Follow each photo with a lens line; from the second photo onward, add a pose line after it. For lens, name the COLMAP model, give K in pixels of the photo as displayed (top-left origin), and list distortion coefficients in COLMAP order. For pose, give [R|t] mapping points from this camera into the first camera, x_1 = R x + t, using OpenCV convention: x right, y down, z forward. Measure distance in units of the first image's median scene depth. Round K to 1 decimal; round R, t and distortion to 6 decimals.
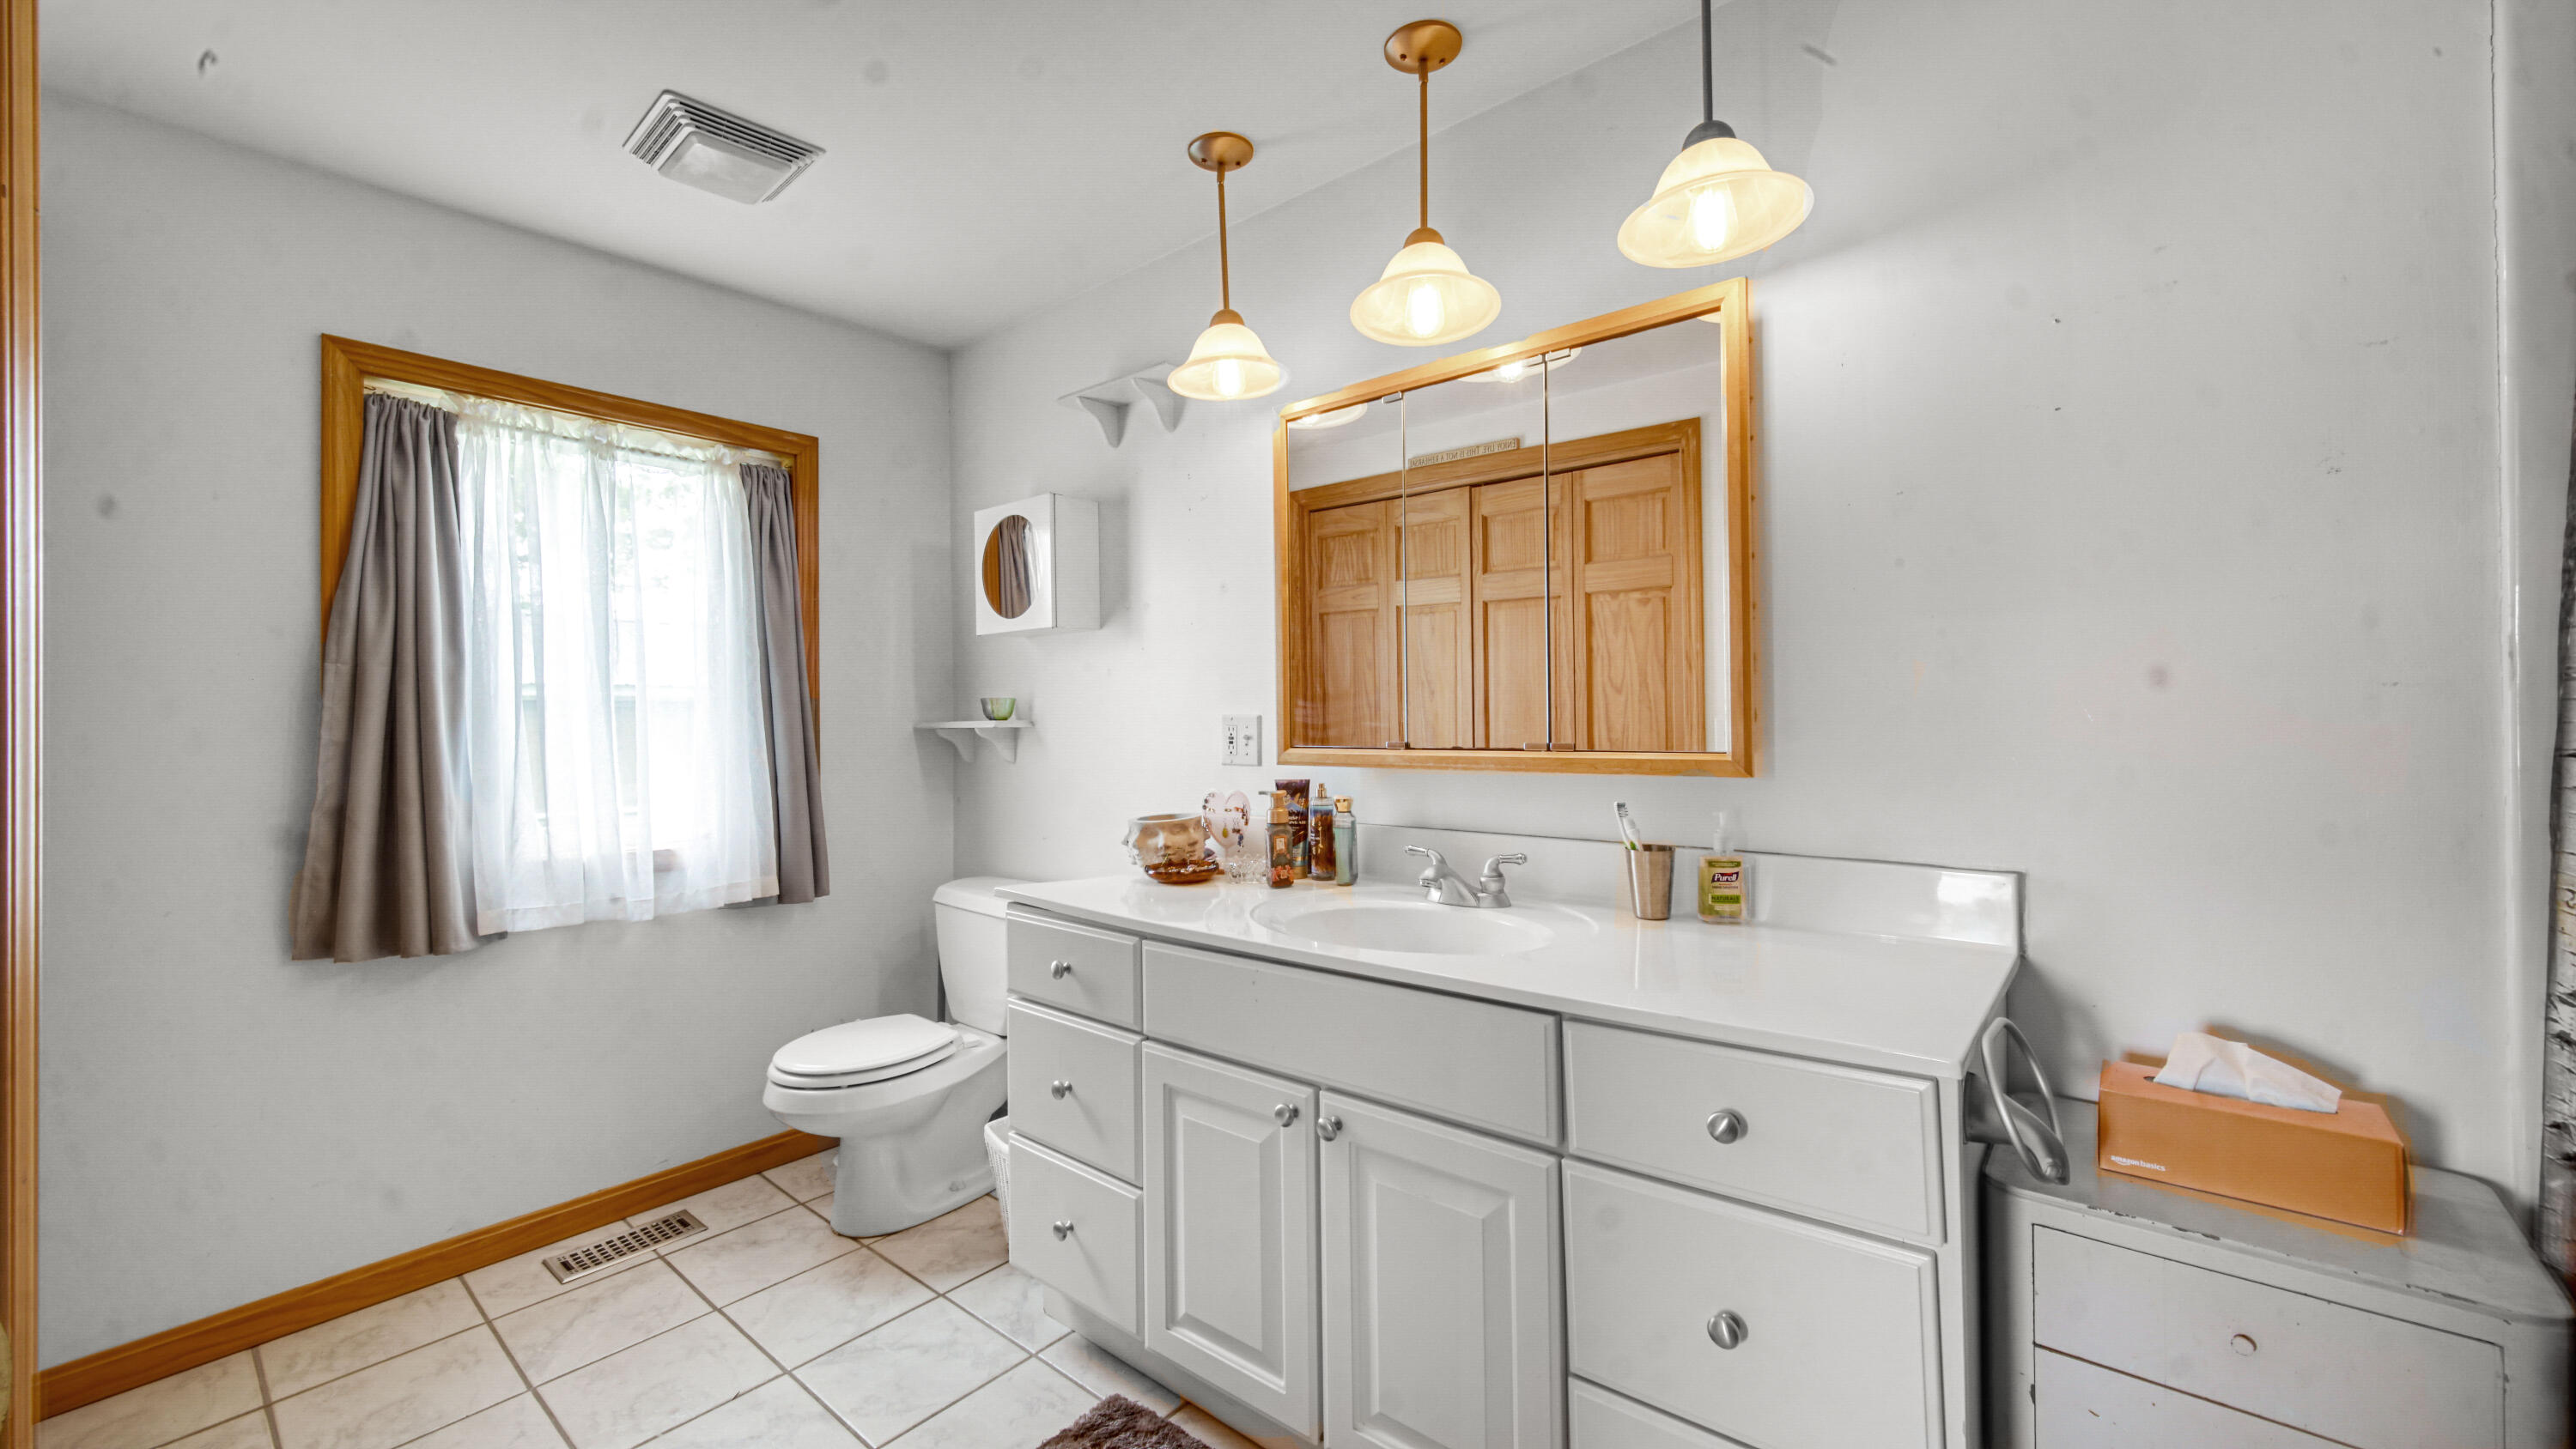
lens RADIAL K [[1016.8, 0, 1265.7], [0, 1016.8, 711.2], [0, 0, 1]] dist [-0.000158, -0.000422]
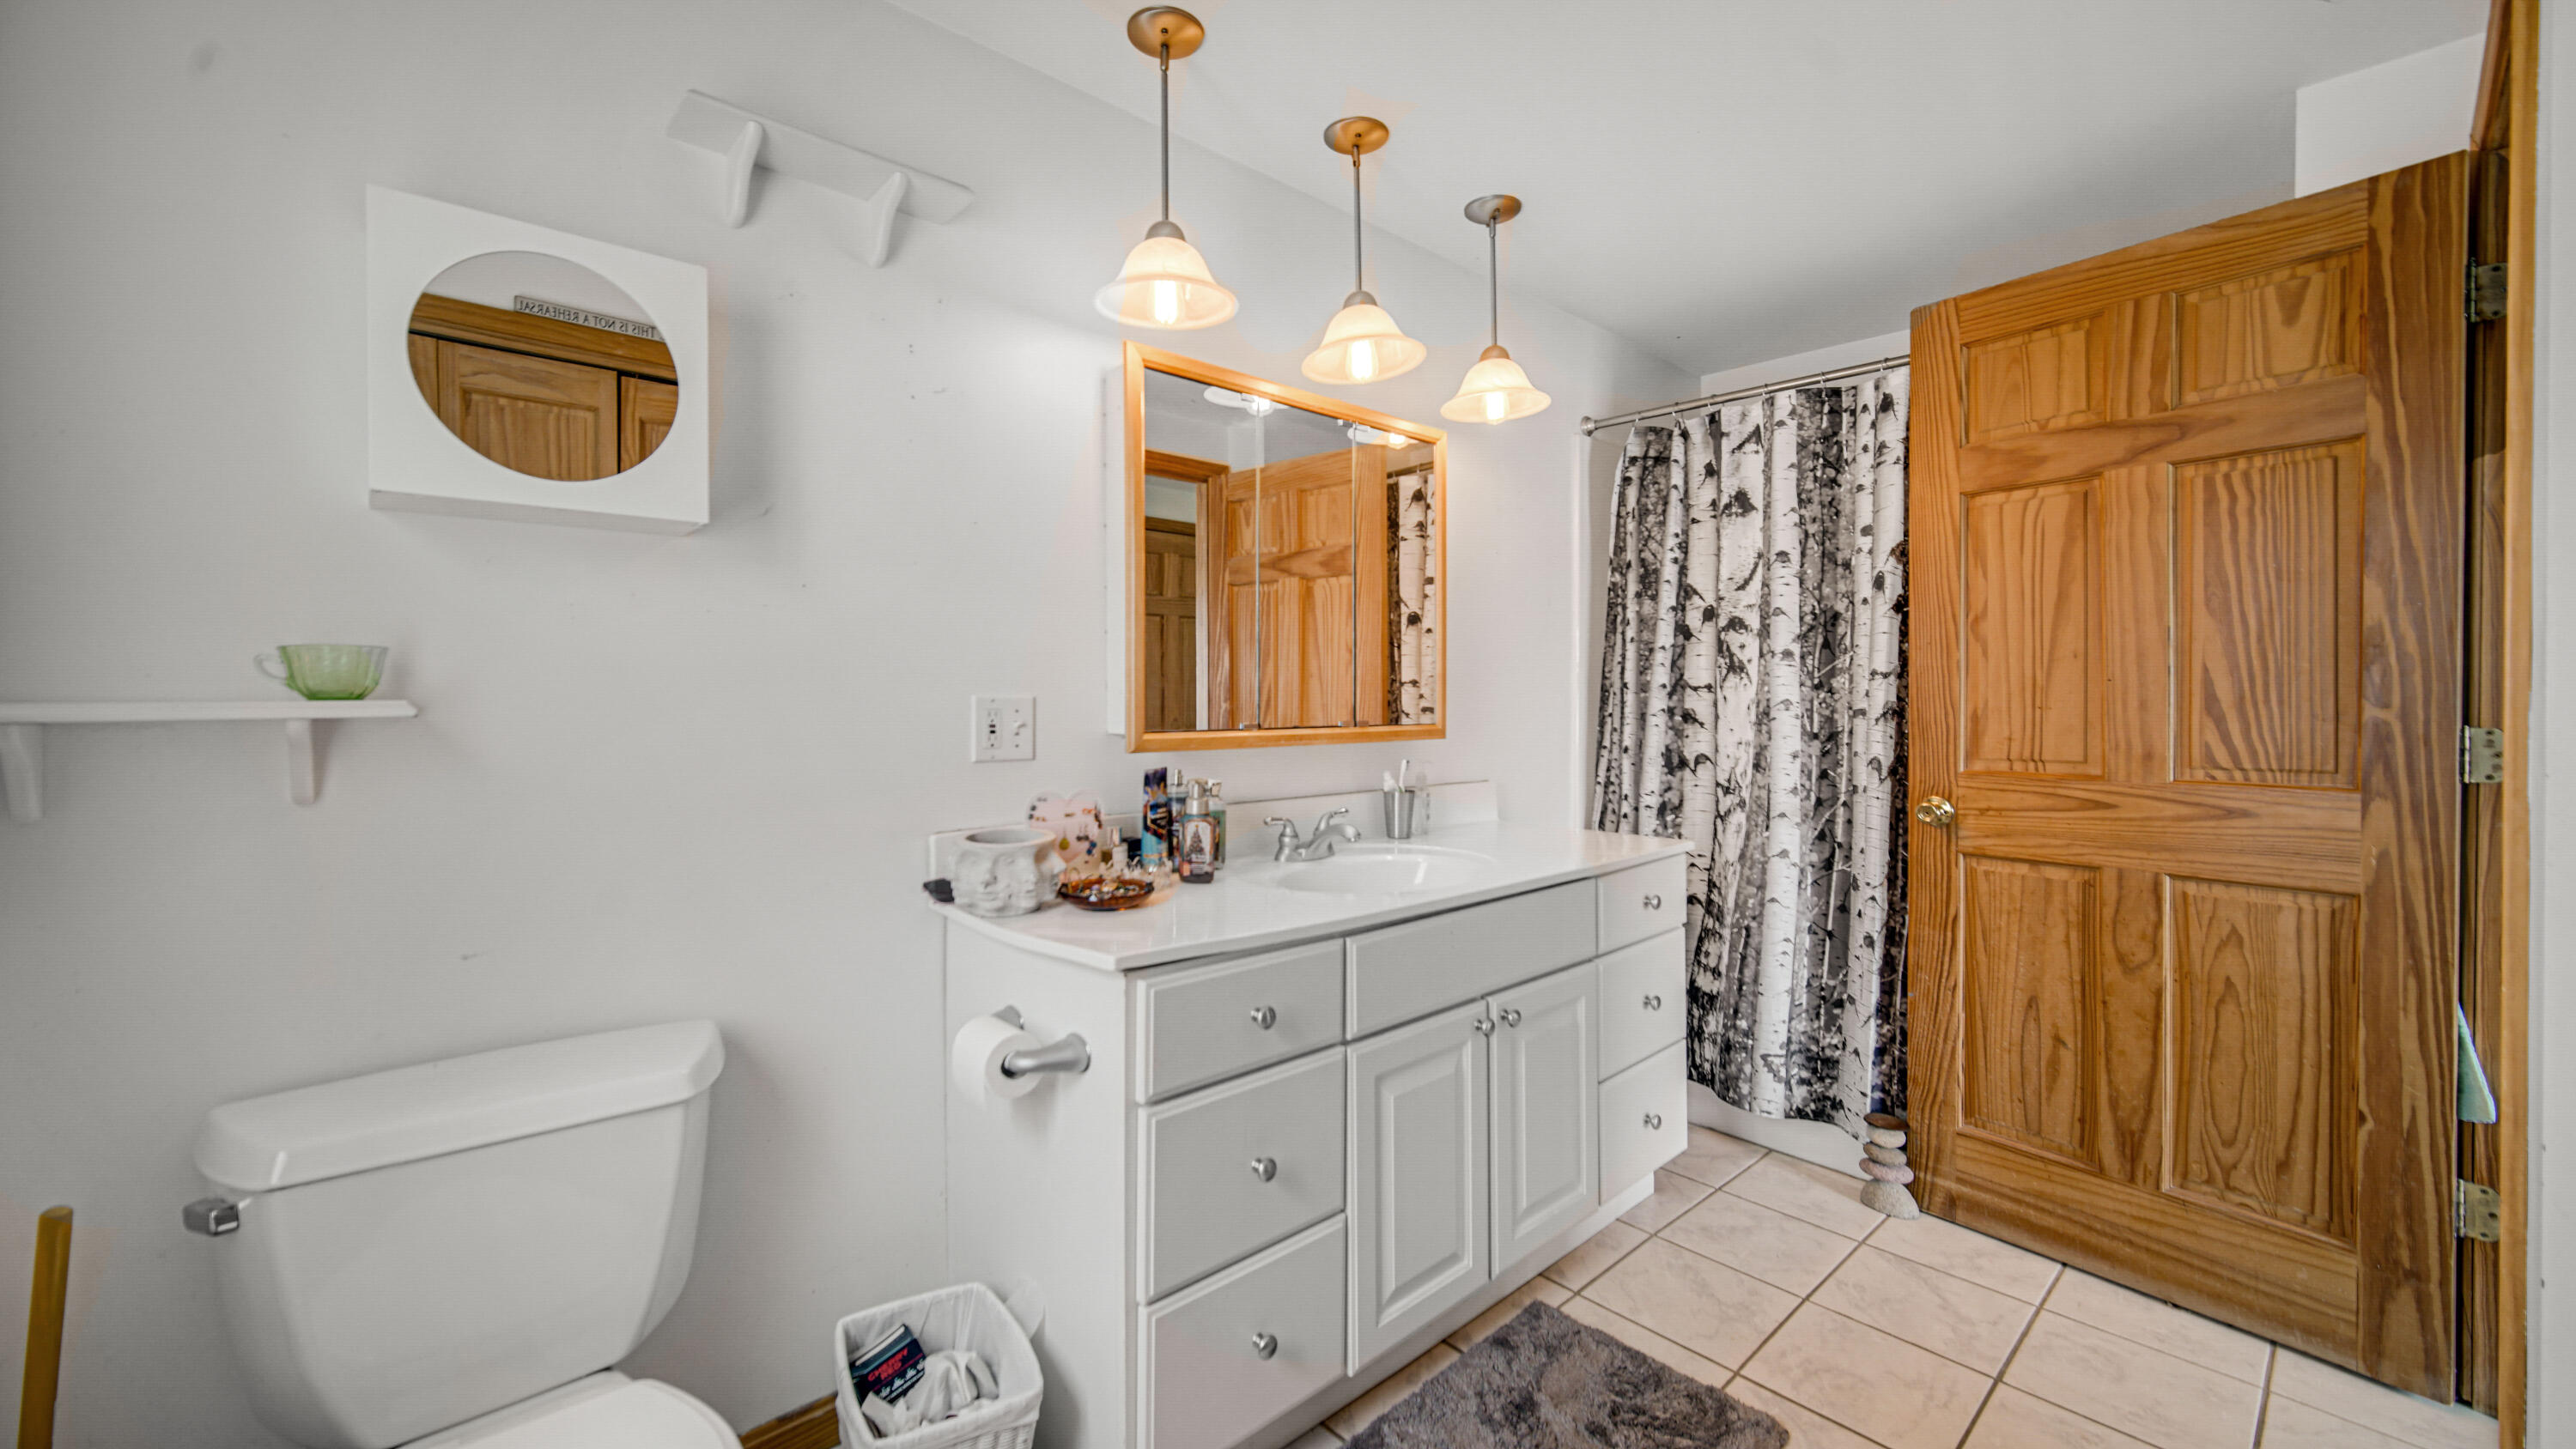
lens RADIAL K [[1016.8, 0, 1265.7], [0, 1016.8, 711.2], [0, 0, 1]] dist [-0.000158, -0.000422]
pose [[0.116958, -0.002906, 0.993133, -0.973985], [-0.004138, 0.999986, 0.003414, 0.014870], [-0.993128, -0.004509, 0.116944, 0.902413]]
